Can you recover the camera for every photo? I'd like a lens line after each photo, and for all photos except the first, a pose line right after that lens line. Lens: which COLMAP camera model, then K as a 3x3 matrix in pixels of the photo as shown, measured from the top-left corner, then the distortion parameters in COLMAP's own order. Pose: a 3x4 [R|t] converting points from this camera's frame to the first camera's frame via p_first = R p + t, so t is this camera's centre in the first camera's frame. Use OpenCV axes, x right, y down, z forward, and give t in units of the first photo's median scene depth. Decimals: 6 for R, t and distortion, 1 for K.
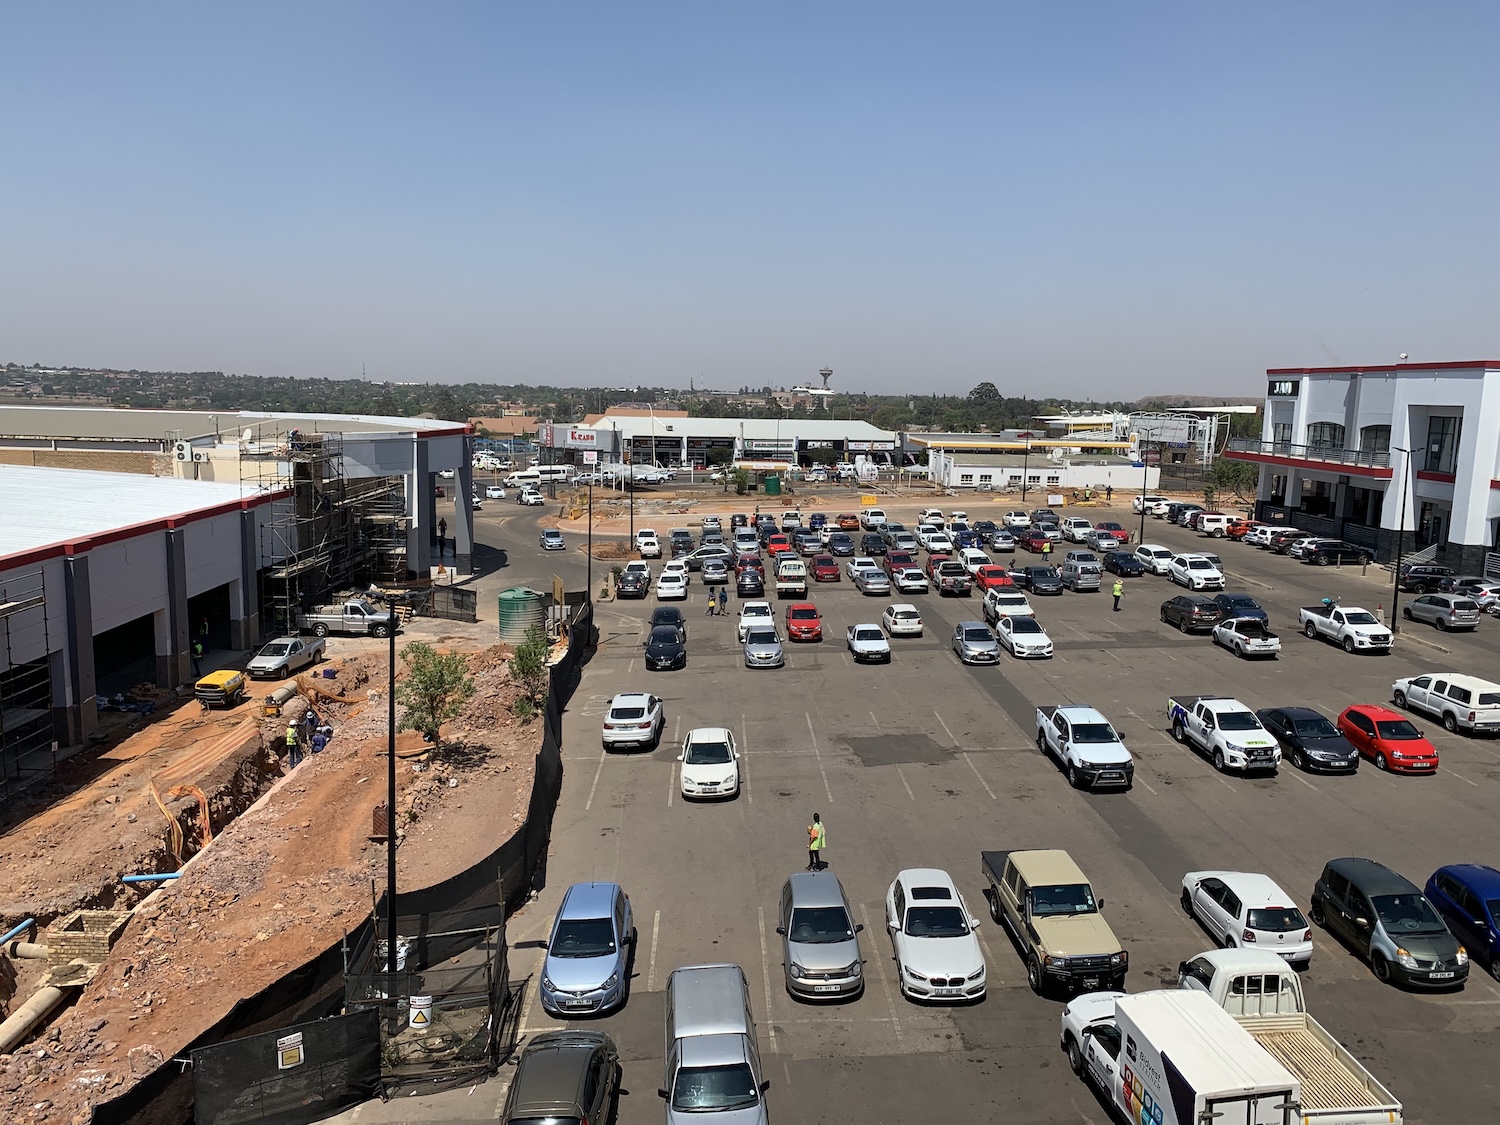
lens RADIAL K [[1152.4, 0, 759.1], [0, 1152.4, 559.1], [0, 0, 1]] dist [0.056935, -0.050199]
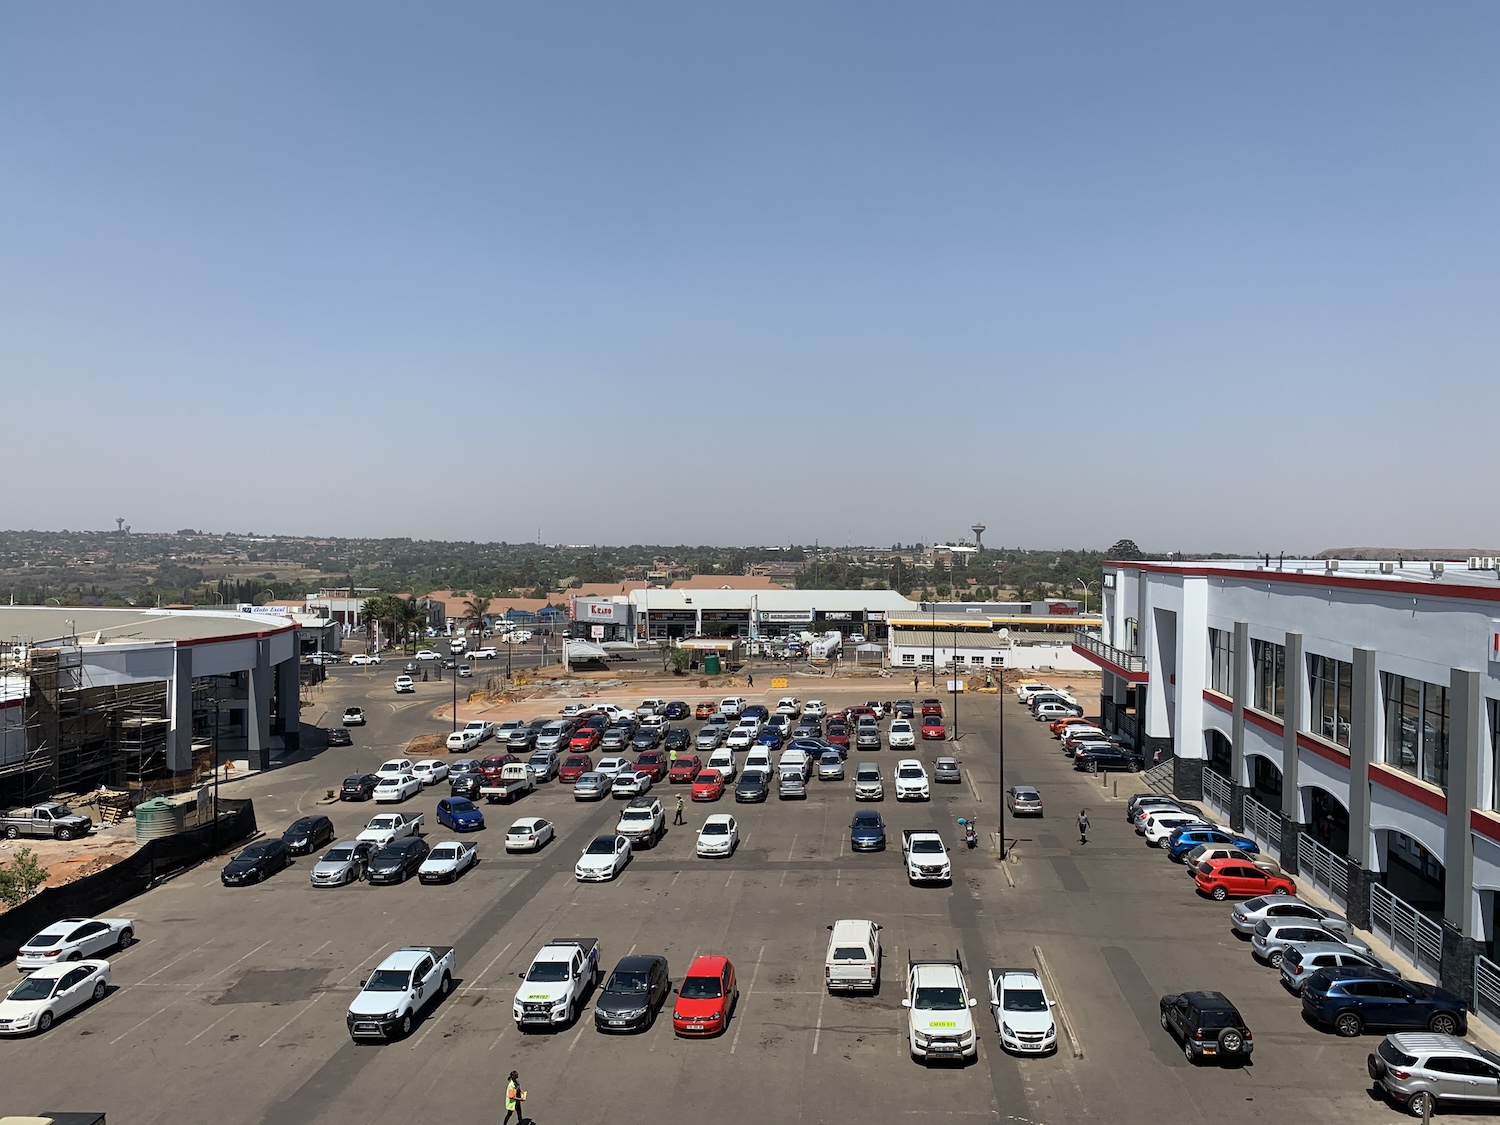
lens RADIAL K [[1152.4, 0, 759.1], [0, 1152.4, 559.1], [0, 0, 1]] dist [0.056935, -0.050199]
pose [[0.989326, -0.010520, -0.145337, 0.343273], [-0.008945, 0.991125, -0.132634, -0.038200], [0.145443, 0.132518, 0.980452, -0.002100]]
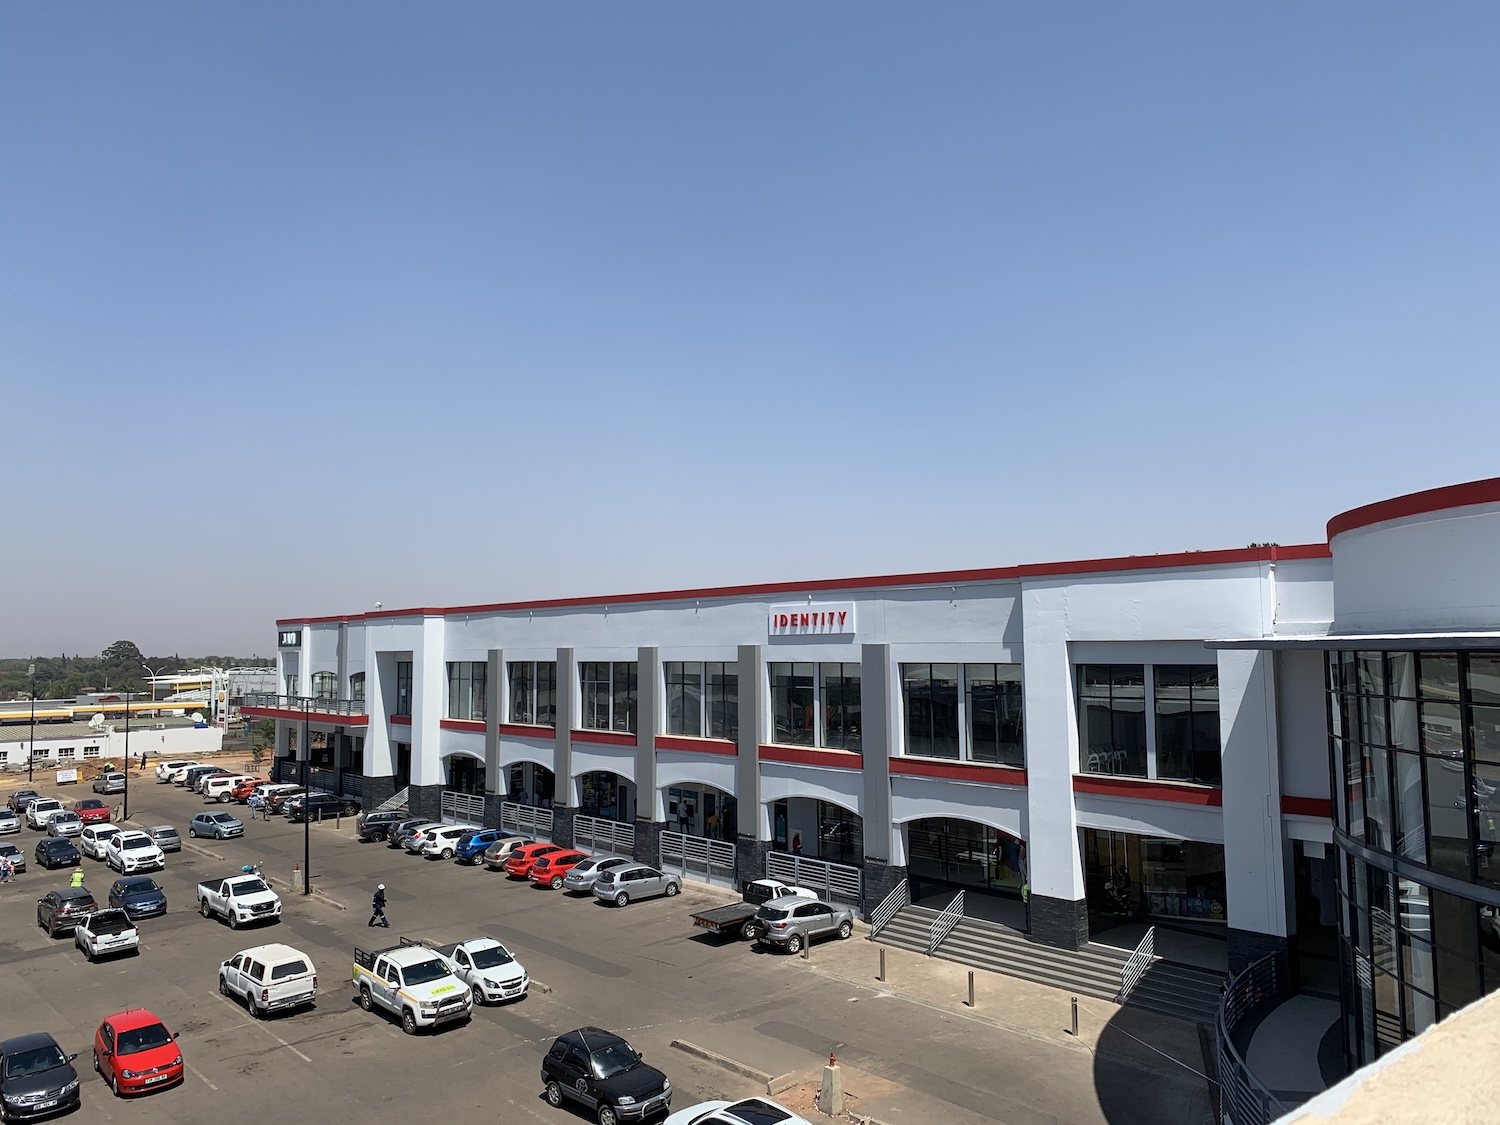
lens RADIAL K [[1152.4, 0, 759.1], [0, 1152.4, 559.1], [0, 0, 1]] dist [0.056935, -0.050199]
pose [[0.780758, 0.014999, 0.624654, 0.168424], [0.119957, 0.977518, -0.173405, 0.004094], [-0.613211, 0.210319, 0.761405, 0.007542]]
